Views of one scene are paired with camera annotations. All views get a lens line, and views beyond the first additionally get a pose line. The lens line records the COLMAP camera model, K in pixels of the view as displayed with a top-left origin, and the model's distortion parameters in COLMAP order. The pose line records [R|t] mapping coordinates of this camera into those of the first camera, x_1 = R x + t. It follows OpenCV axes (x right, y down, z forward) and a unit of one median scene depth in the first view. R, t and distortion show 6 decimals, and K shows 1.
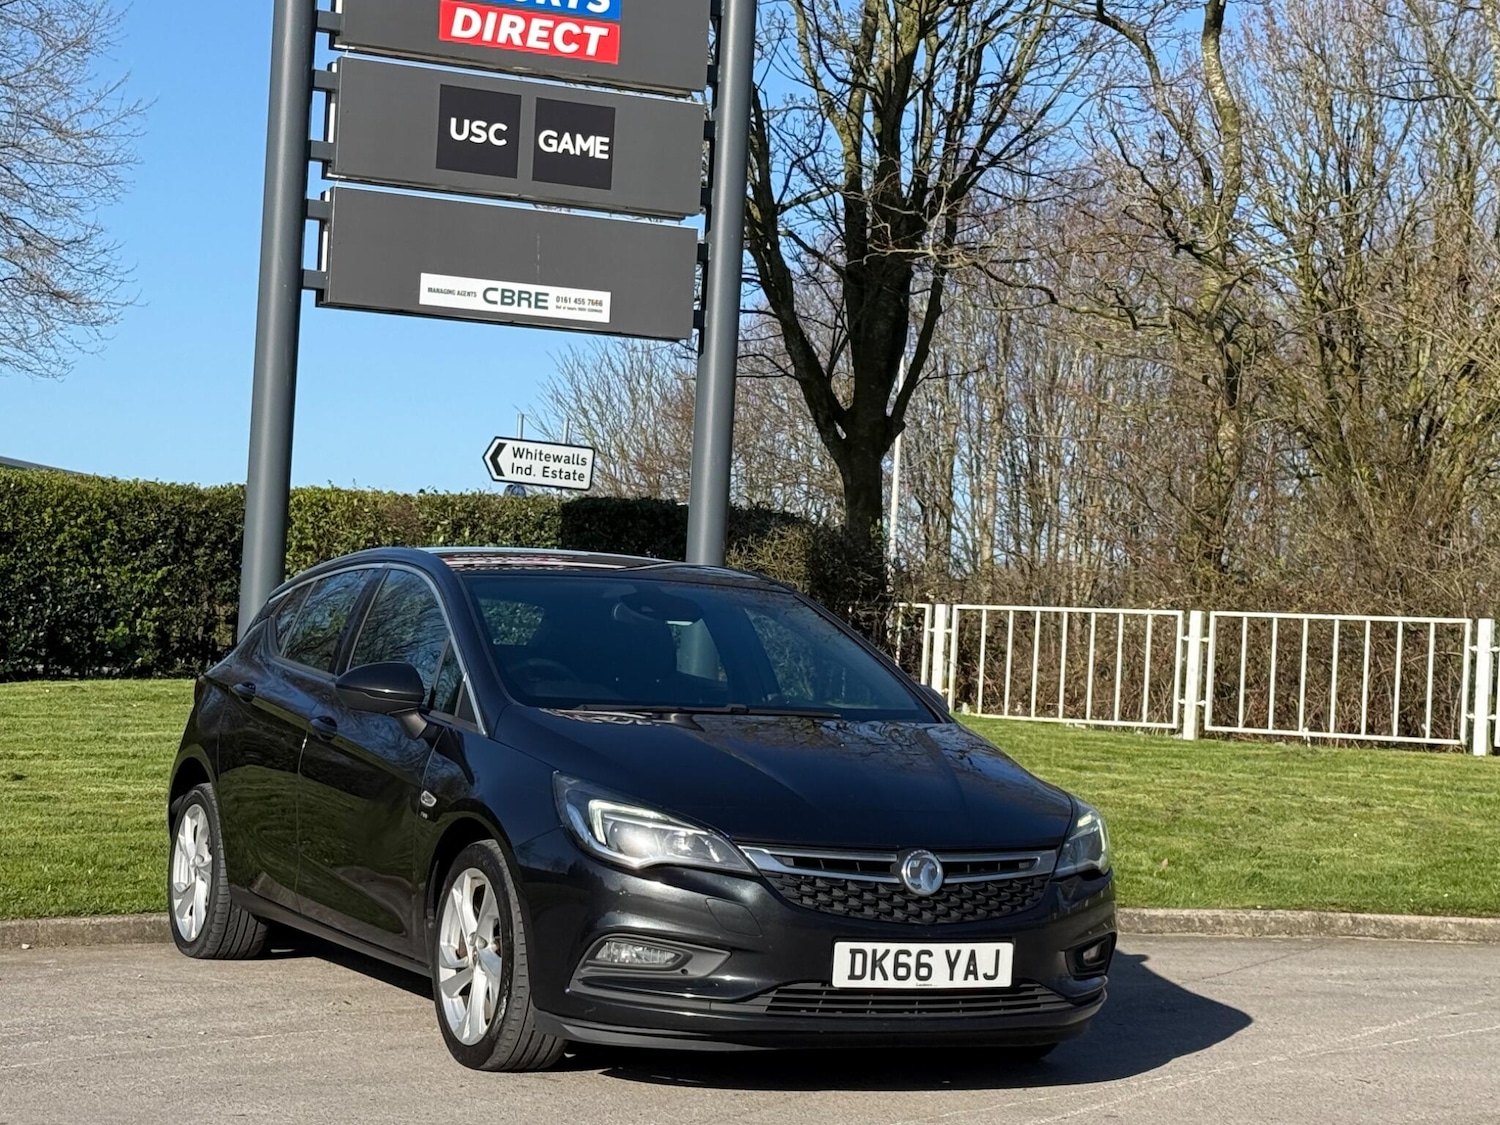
lens RADIAL K [[3043.7, 0, 750.0], [0, 3043.7, 562.5], [0, 0, 1]] dist [0.137341, 0.038741]
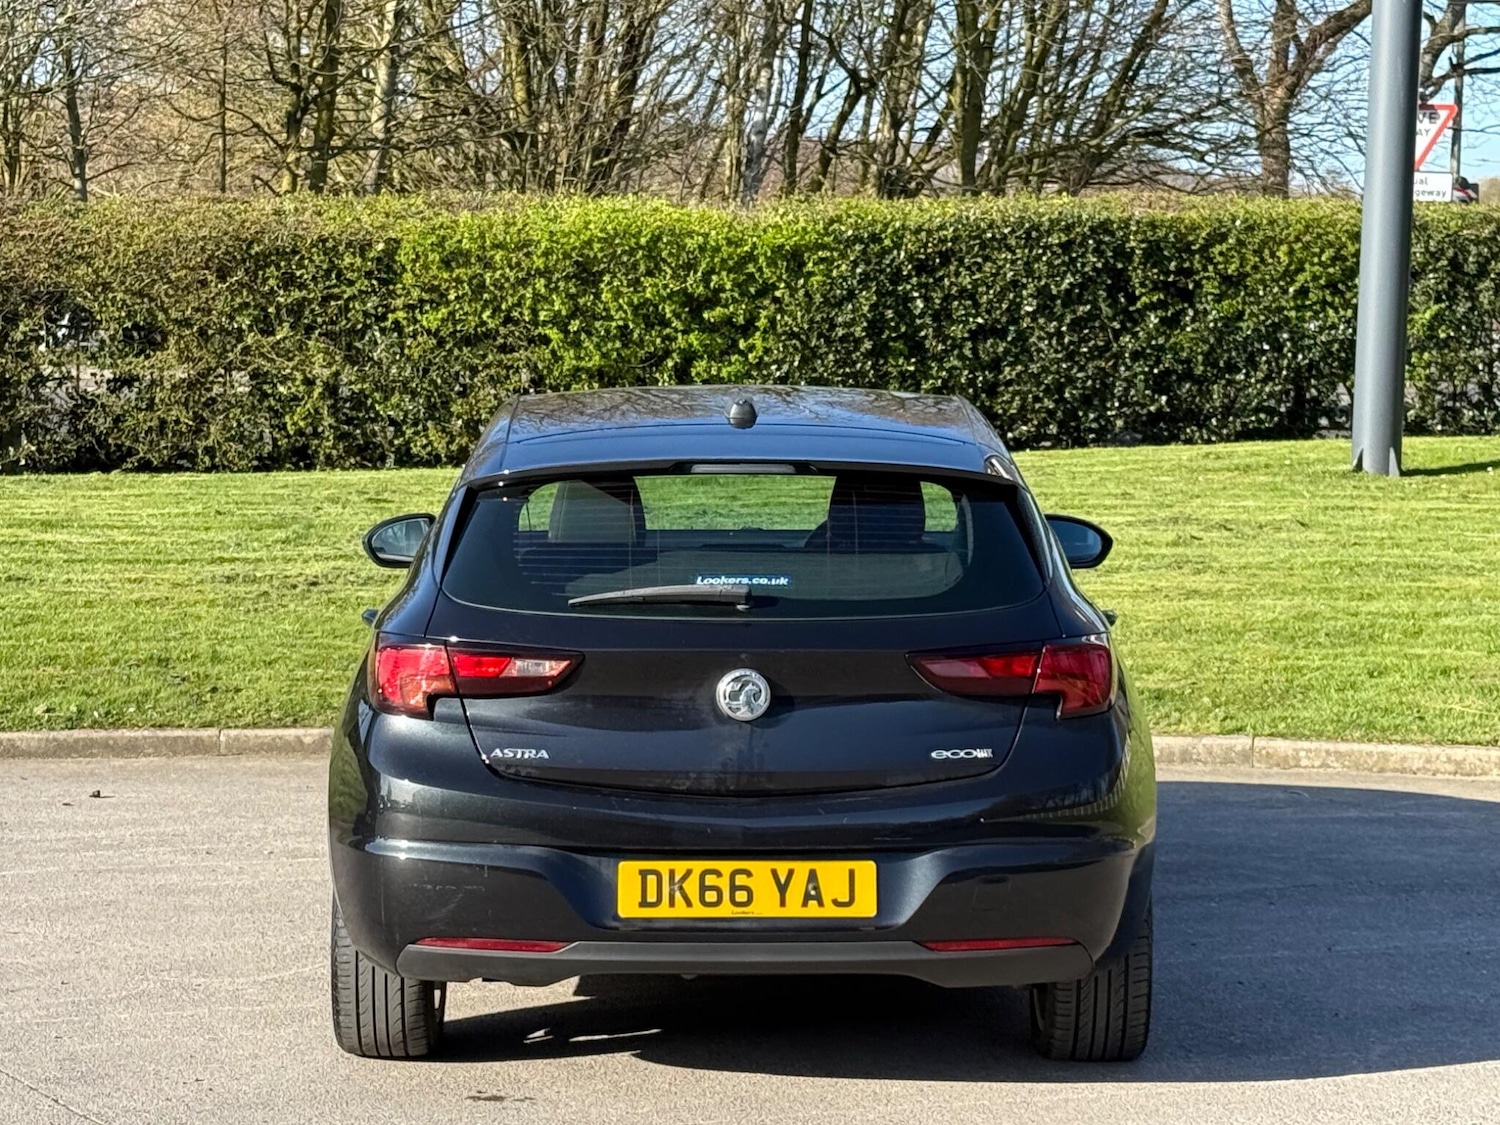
lens RADIAL K [[3689.9, 0, 750.0], [0, 3689.9, 562.5], [0, 0, 1]] dist [0.099179, 1.110196]
pose [[0.814284, 0.012440, -0.580333, 0.296444], [0.038725, 0.996379, 0.075694, -0.014737], [0.579174, -0.084110, 0.810854, 0.035417]]
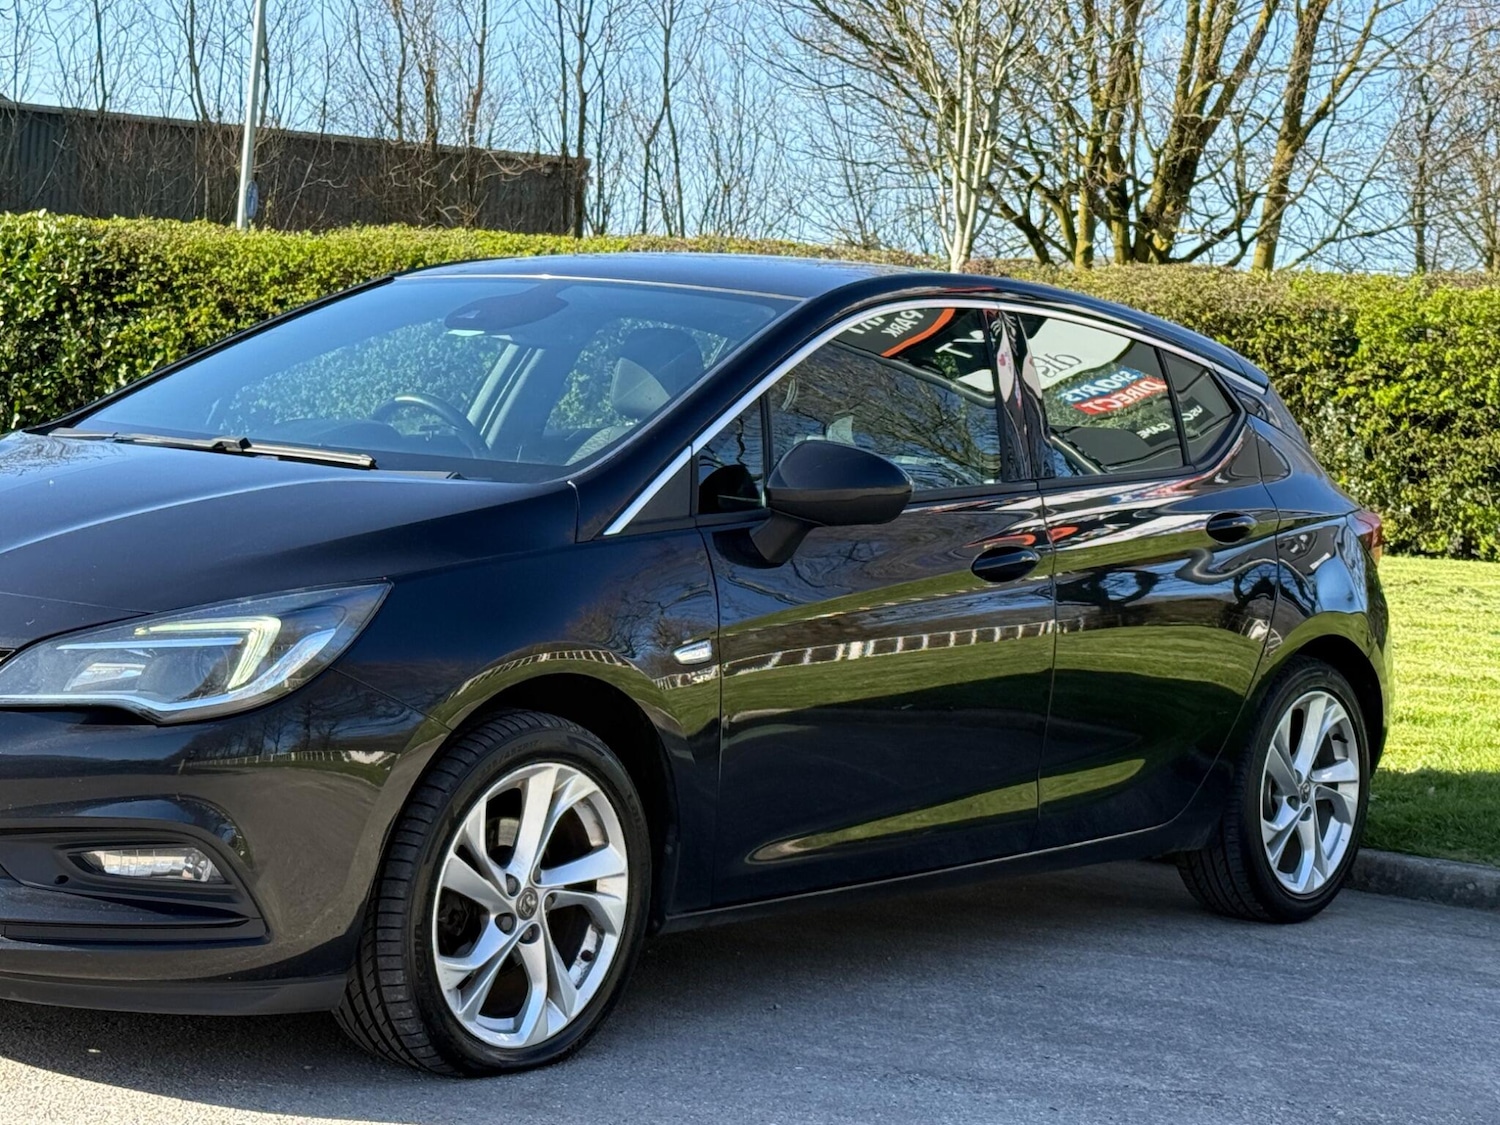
lens RADIAL K [[3043.7, 0, 750.0], [0, 3043.7, 562.5], [0, 0, 1]] dist [0.137341, 0.038741]
pose [[0.430171, 0.033467, -0.902127, 0.272096], [-0.028350, 0.999321, 0.023554, 0.023873], [0.902302, 0.015443, 0.430827, 0.356714]]
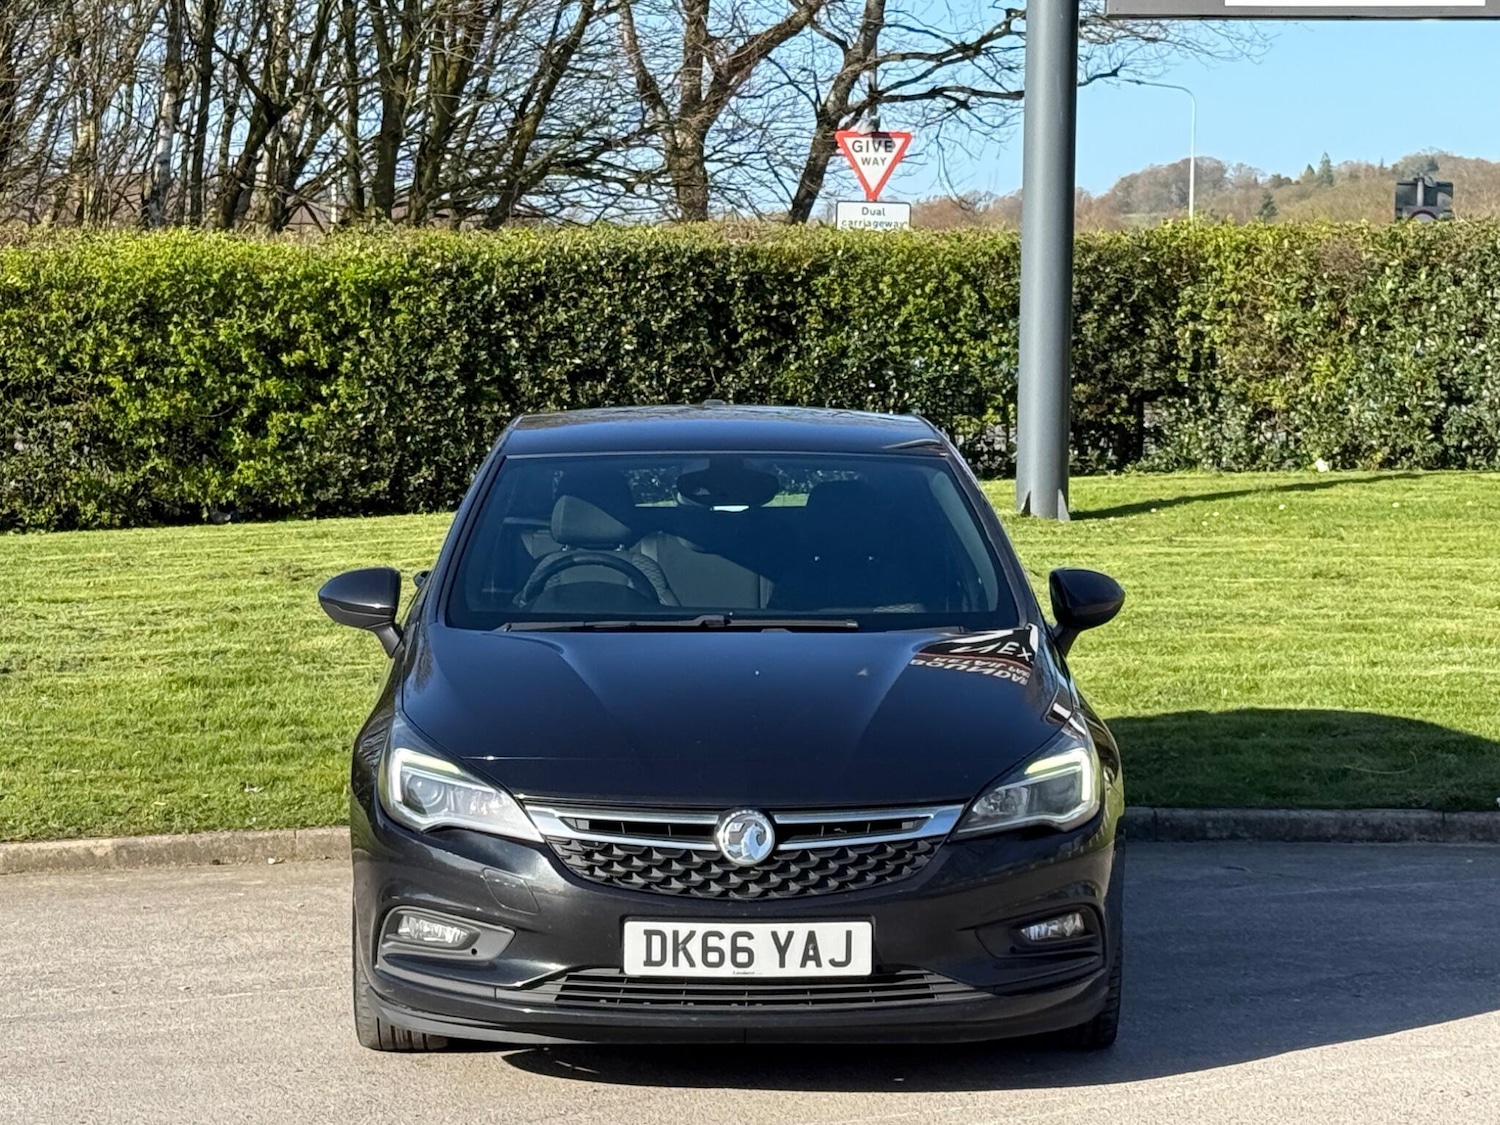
lens RADIAL K [[3893.9, 0, 750.0], [0, 3893.9, 562.5], [0, 0, 1]] dist [0.112646, 0.315075]
pose [[0.909503, -0.017508, -0.415329, 0.193490], [0.051163, 0.996231, 0.070042, -0.018048], [0.412537, -0.084953, 0.906971, 0.019572]]
